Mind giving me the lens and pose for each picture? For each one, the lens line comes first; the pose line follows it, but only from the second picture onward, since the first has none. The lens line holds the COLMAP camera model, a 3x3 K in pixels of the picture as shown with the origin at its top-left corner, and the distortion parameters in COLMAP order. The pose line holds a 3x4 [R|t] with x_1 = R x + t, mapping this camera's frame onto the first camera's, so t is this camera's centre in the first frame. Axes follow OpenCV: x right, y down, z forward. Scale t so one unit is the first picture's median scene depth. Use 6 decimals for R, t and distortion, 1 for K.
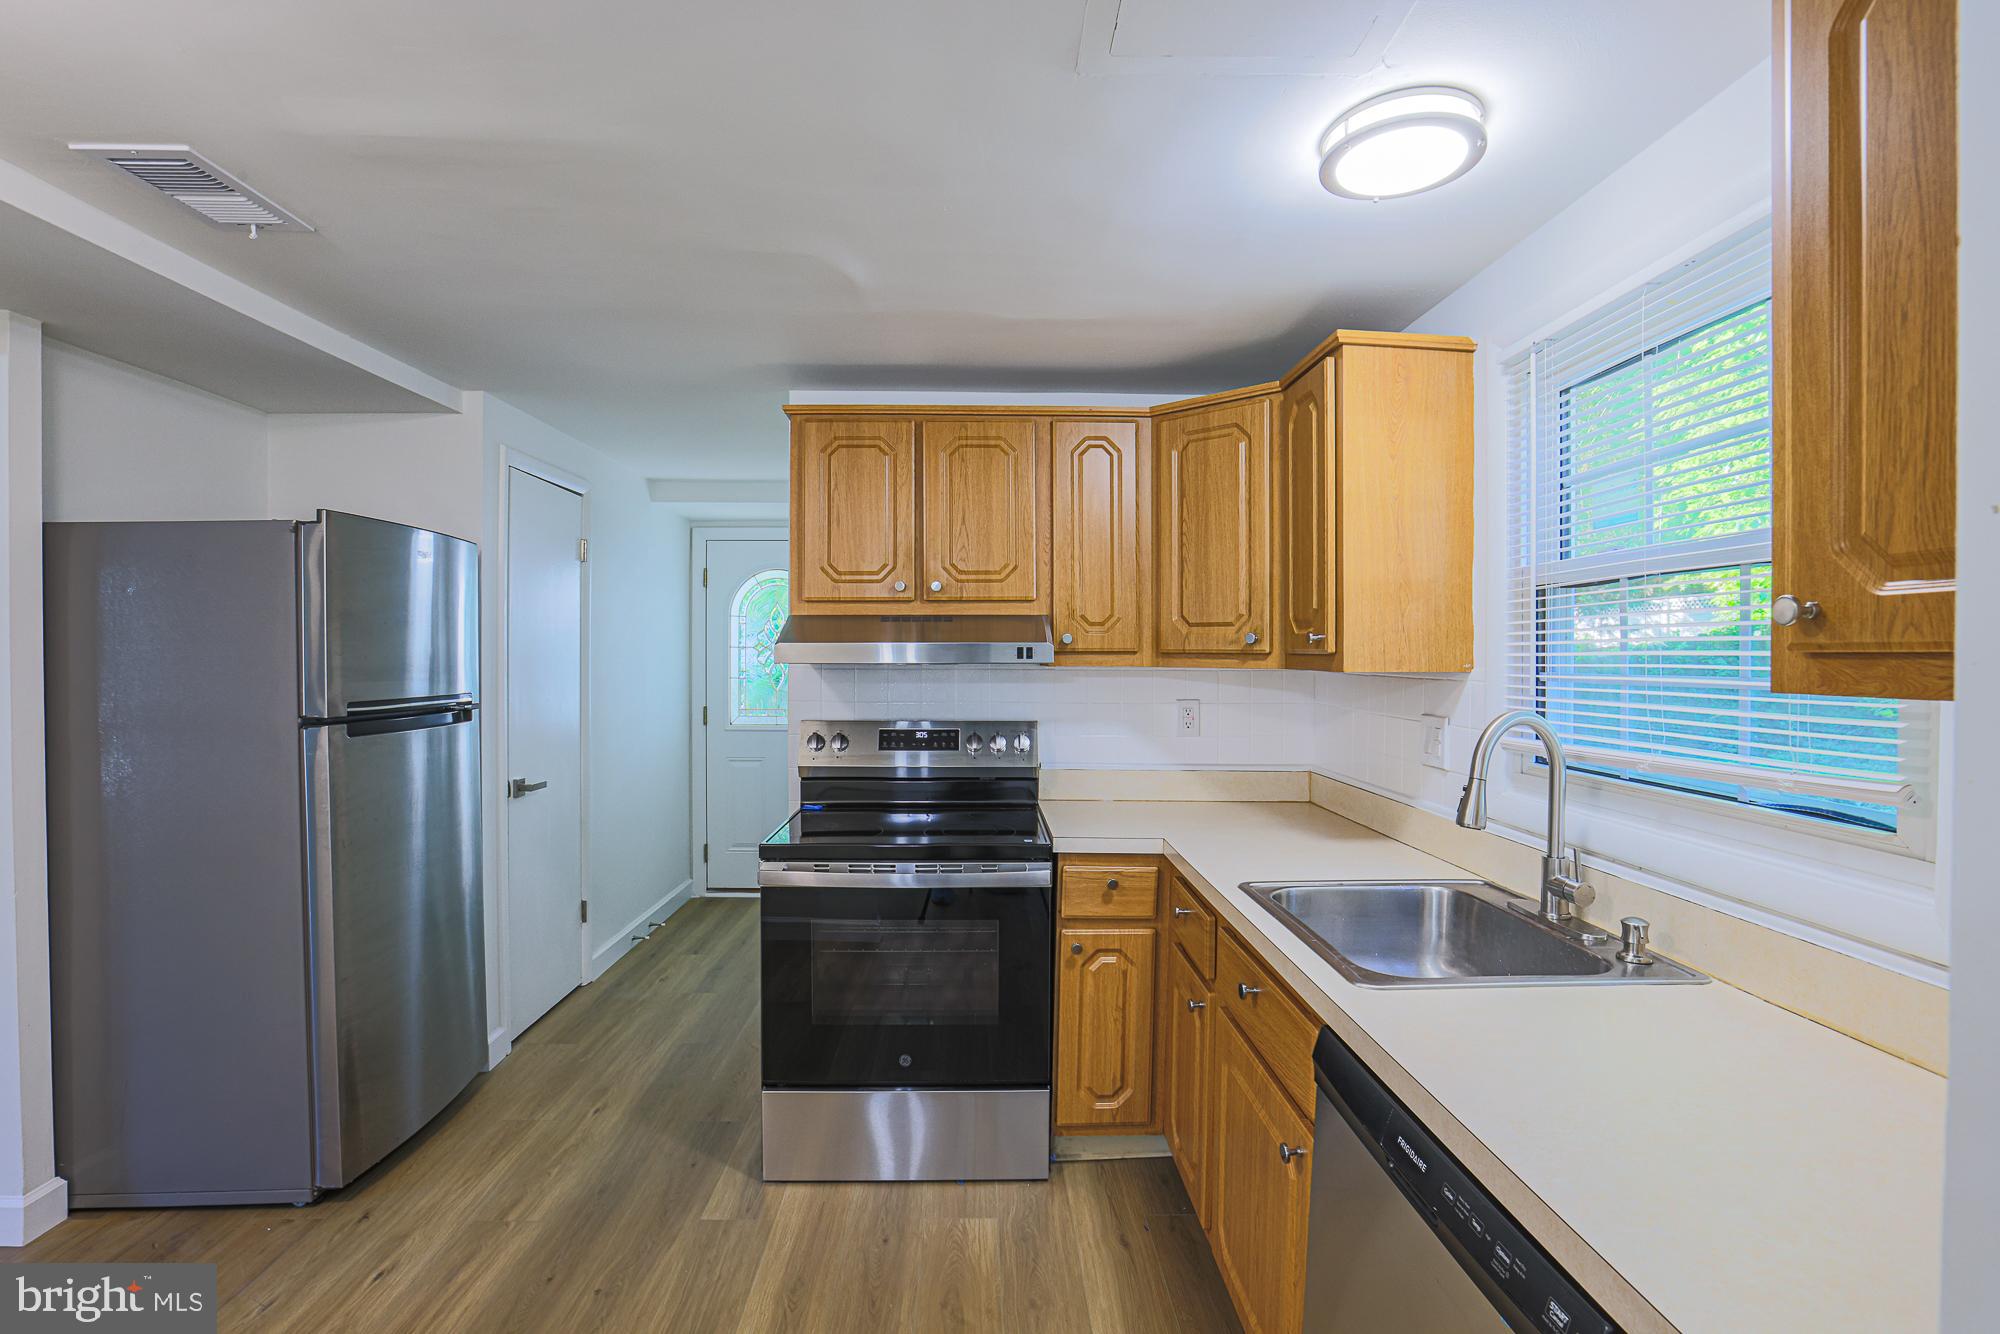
lens RADIAL K [[928.1, 0, 994.4], [0, 928.1, 667.4], [0, 0, 1]] dist [-0.045384, 0.017990]
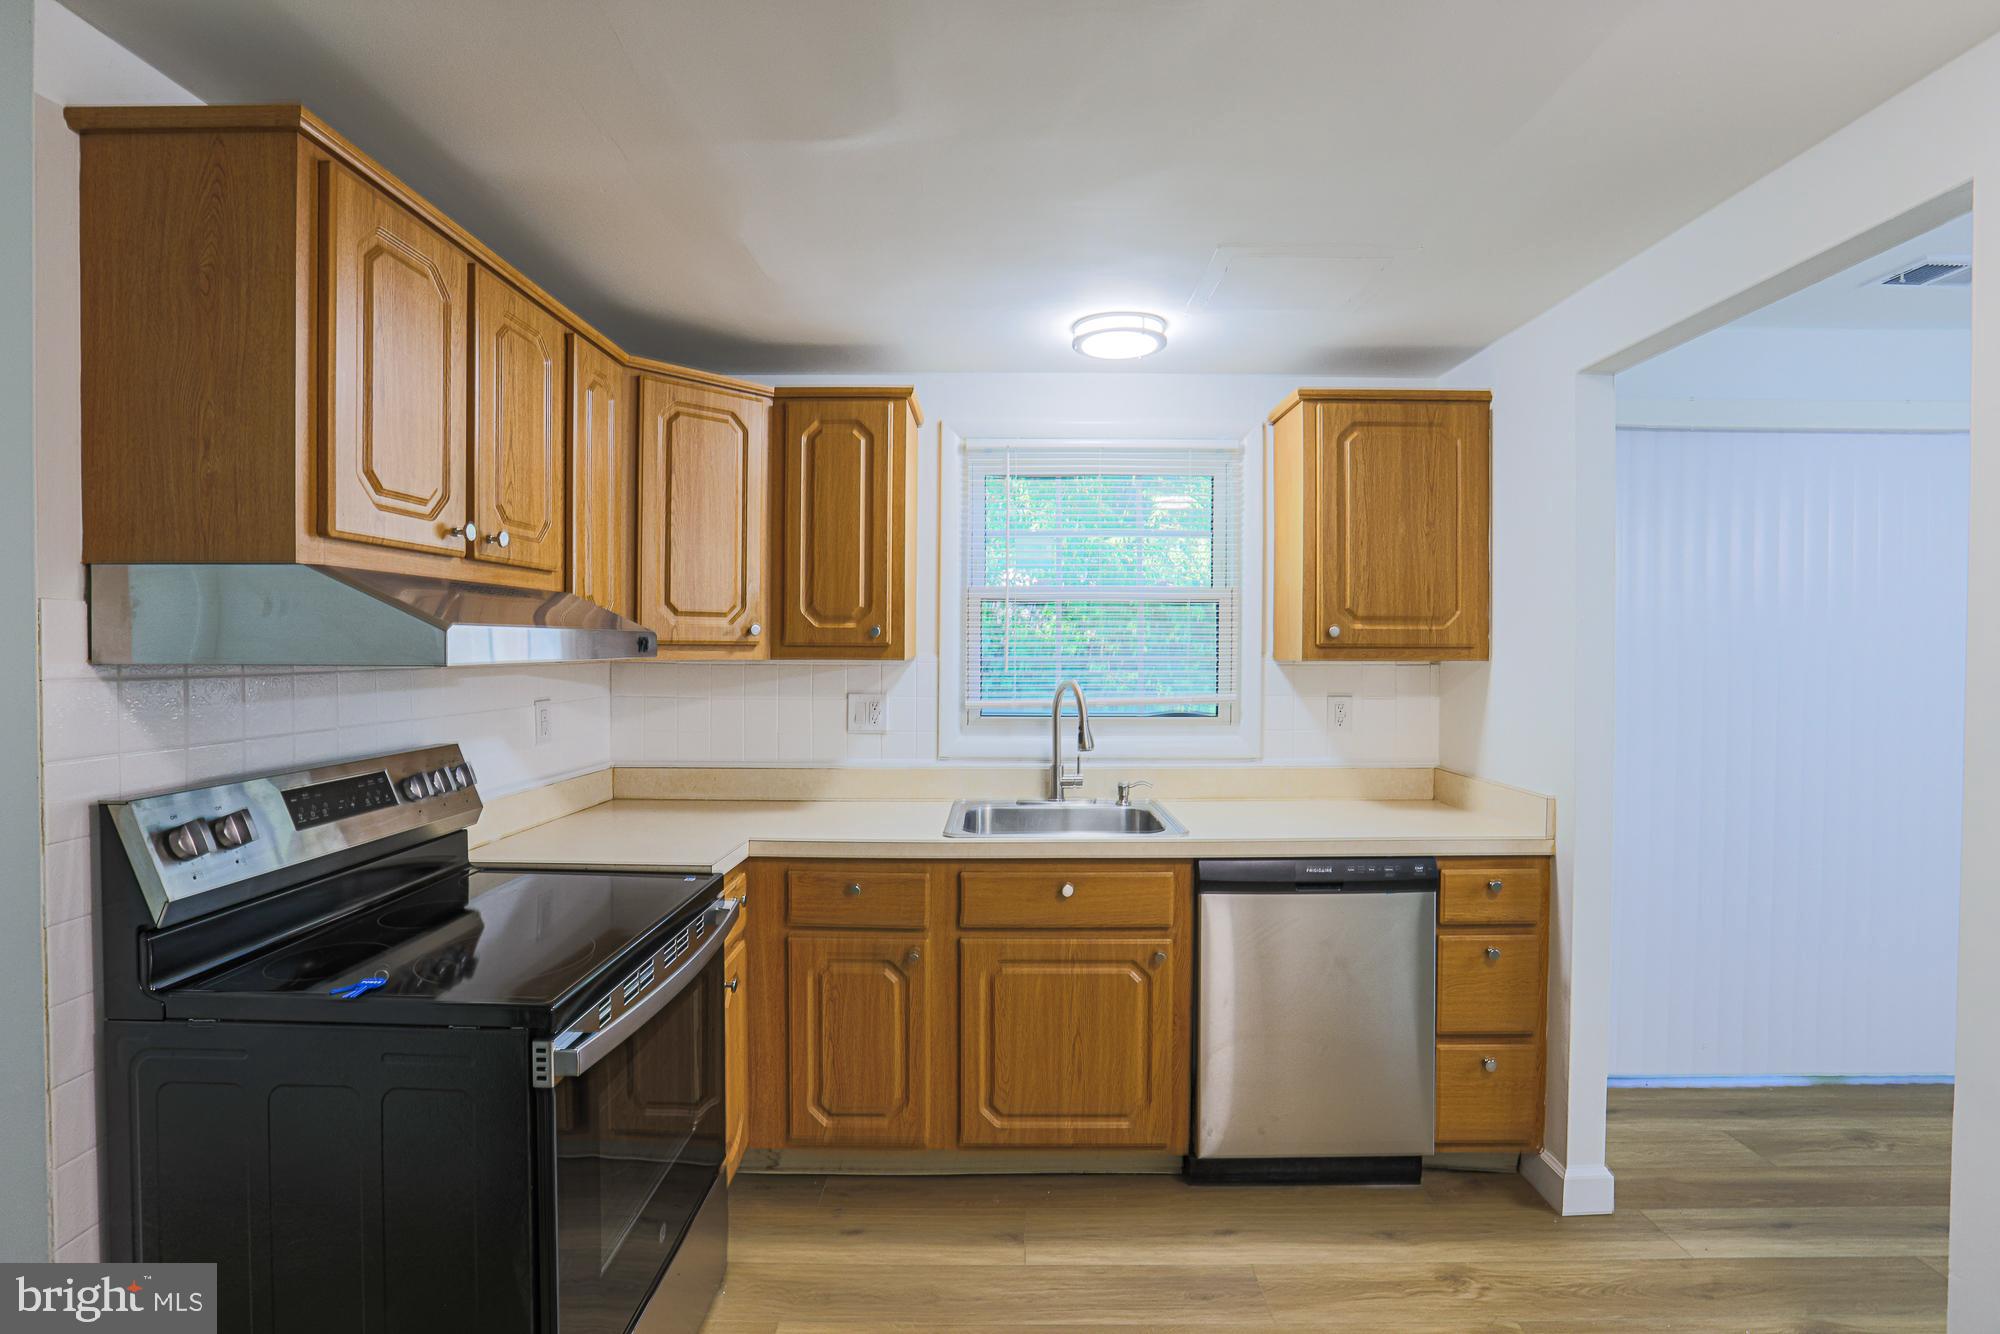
lens RADIAL K [[928.1, 0, 1000.2], [0, 928.1, 658.5], [0, 0, 1]] dist [-0.045384, 0.017990]
pose [[0.032209, -0.016355, 0.999347, -0.742820], [0.011227, 0.999809, 0.016000, -0.012800], [-0.999418, 0.010704, 0.032386, 0.700760]]
